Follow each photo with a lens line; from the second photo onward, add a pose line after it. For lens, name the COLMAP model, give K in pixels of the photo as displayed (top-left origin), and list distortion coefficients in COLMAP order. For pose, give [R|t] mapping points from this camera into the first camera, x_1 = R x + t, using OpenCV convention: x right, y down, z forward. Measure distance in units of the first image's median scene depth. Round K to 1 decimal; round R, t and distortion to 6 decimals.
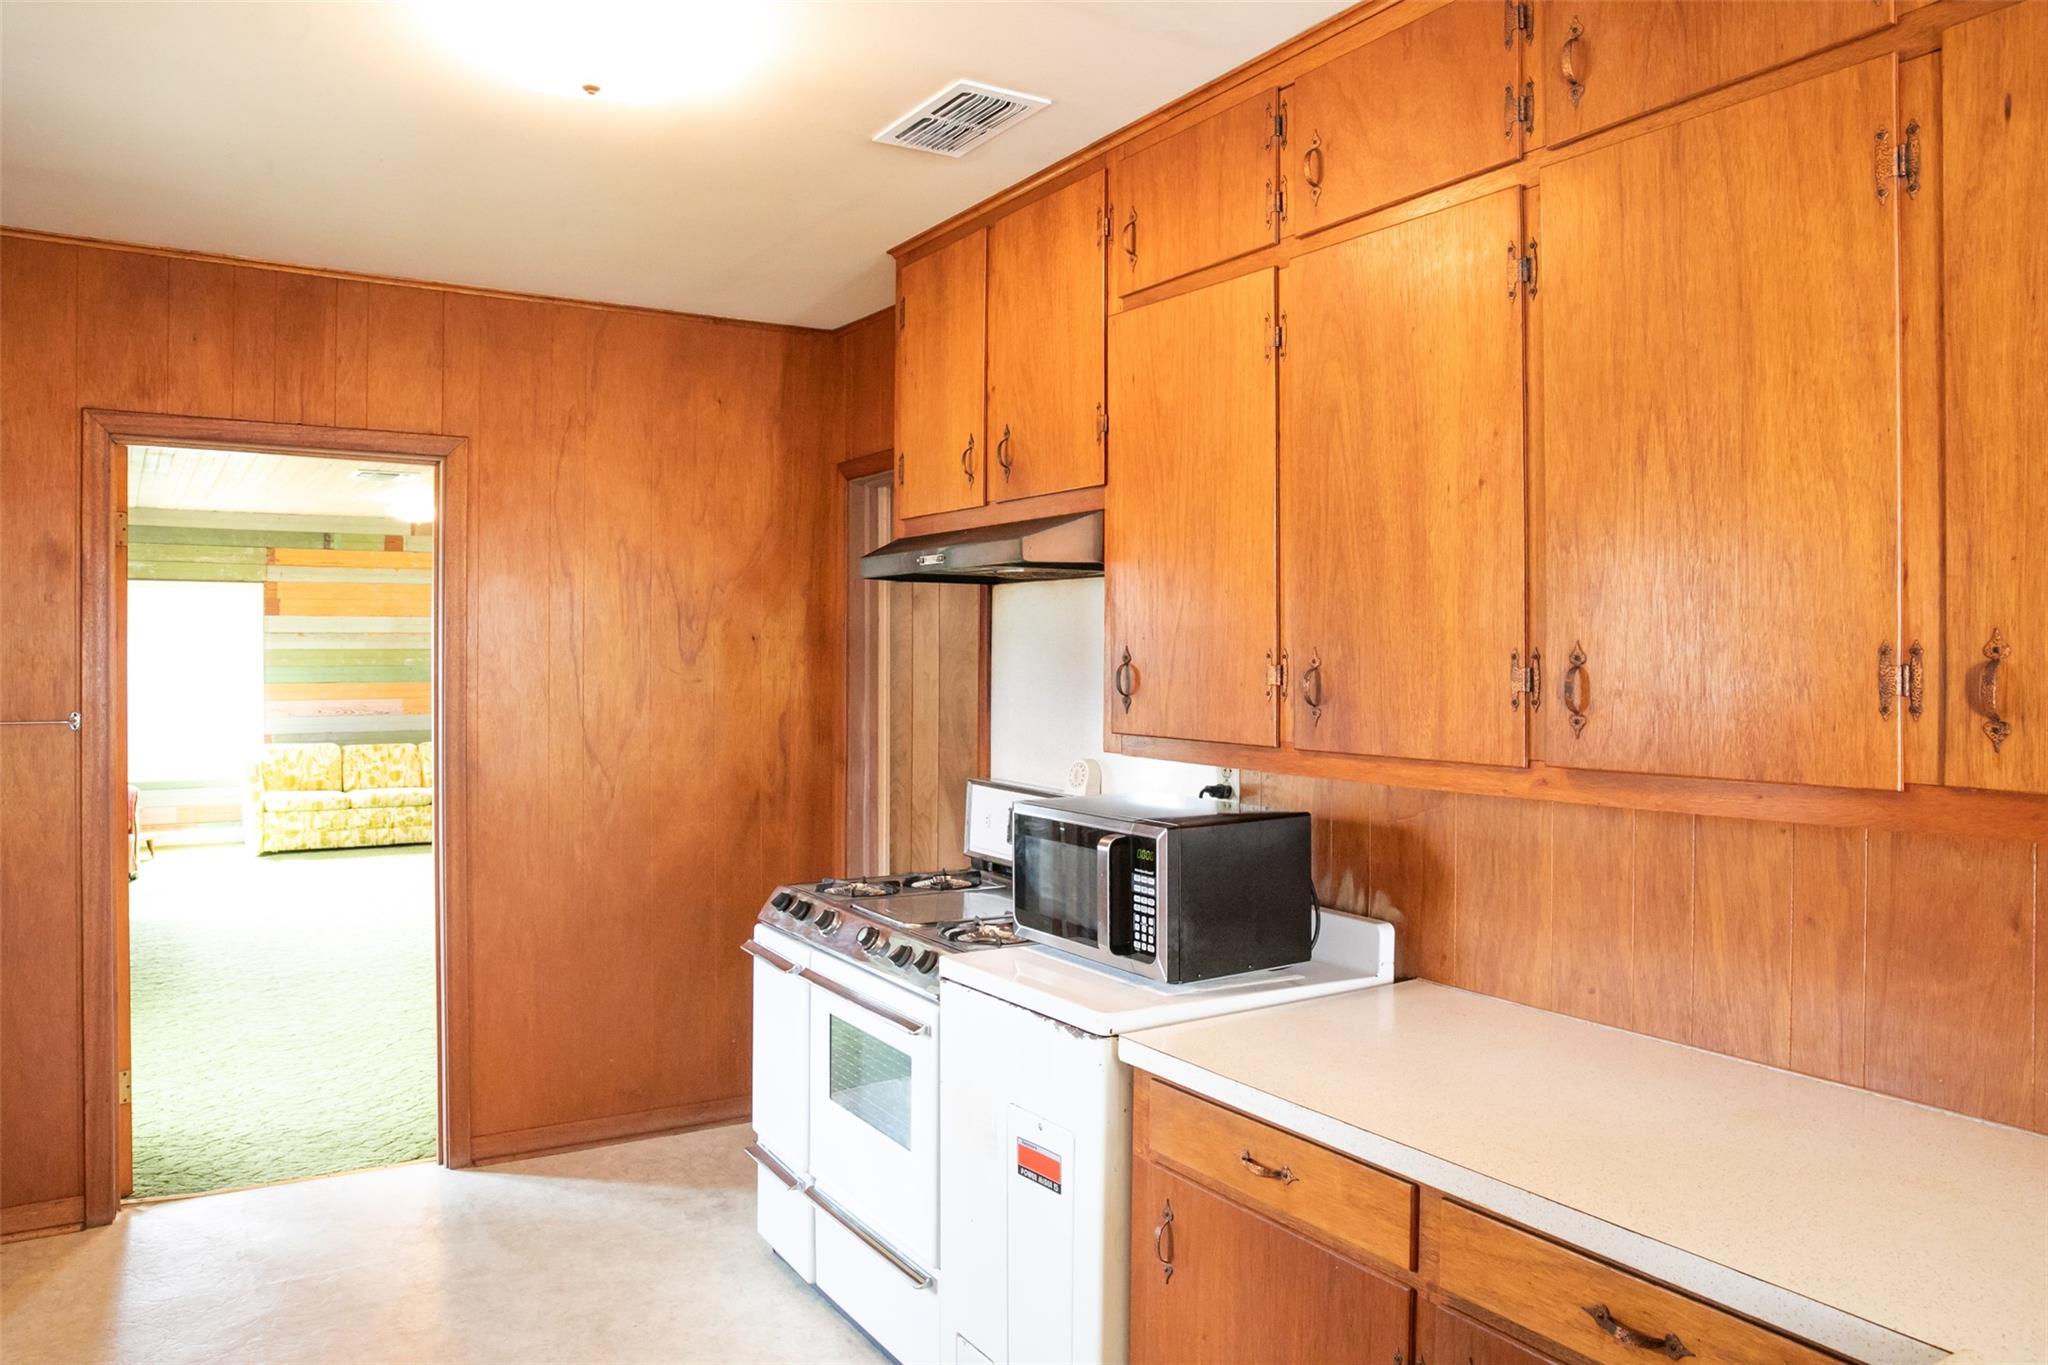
lens RADIAL K [[1457.9, 0, 1008.6], [0, 1457.9, 663.5], [0, 0, 1]] dist [-0.058522, 0.030905]
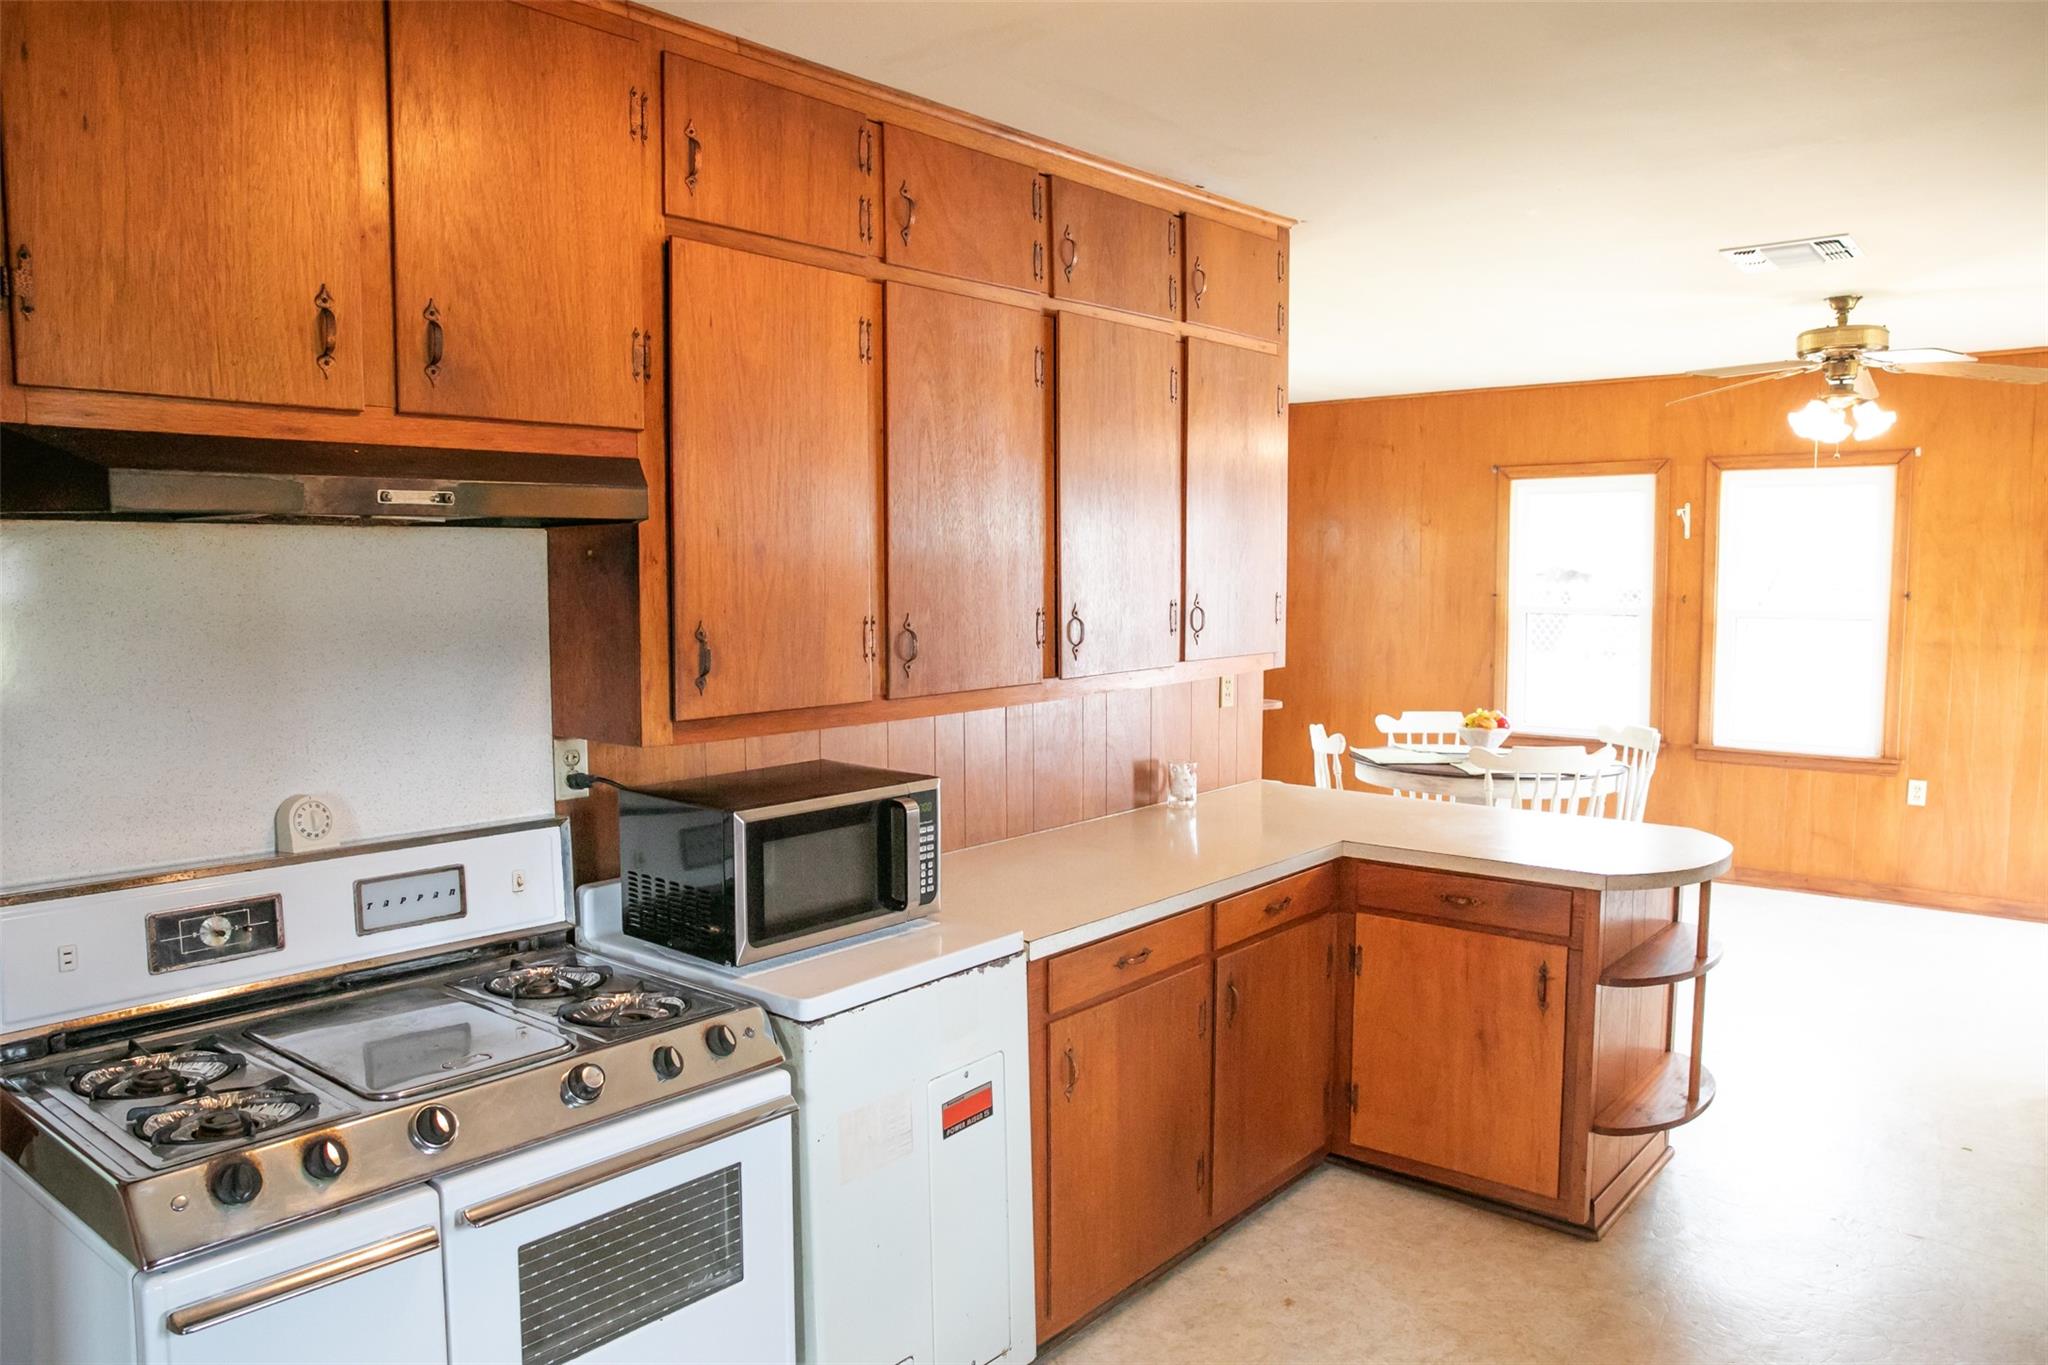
lens RADIAL K [[1457.9, 0, 1023.0], [0, 1457.9, 681.3], [0, 0, 1]] dist [-0.058522, 0.030905]
pose [[-0.320230, -0.085047, 0.943515, -0.968591], [0.008775, 0.995653, 0.092725, -0.066062], [-0.947299, 0.037973, -0.318091, 1.283226]]
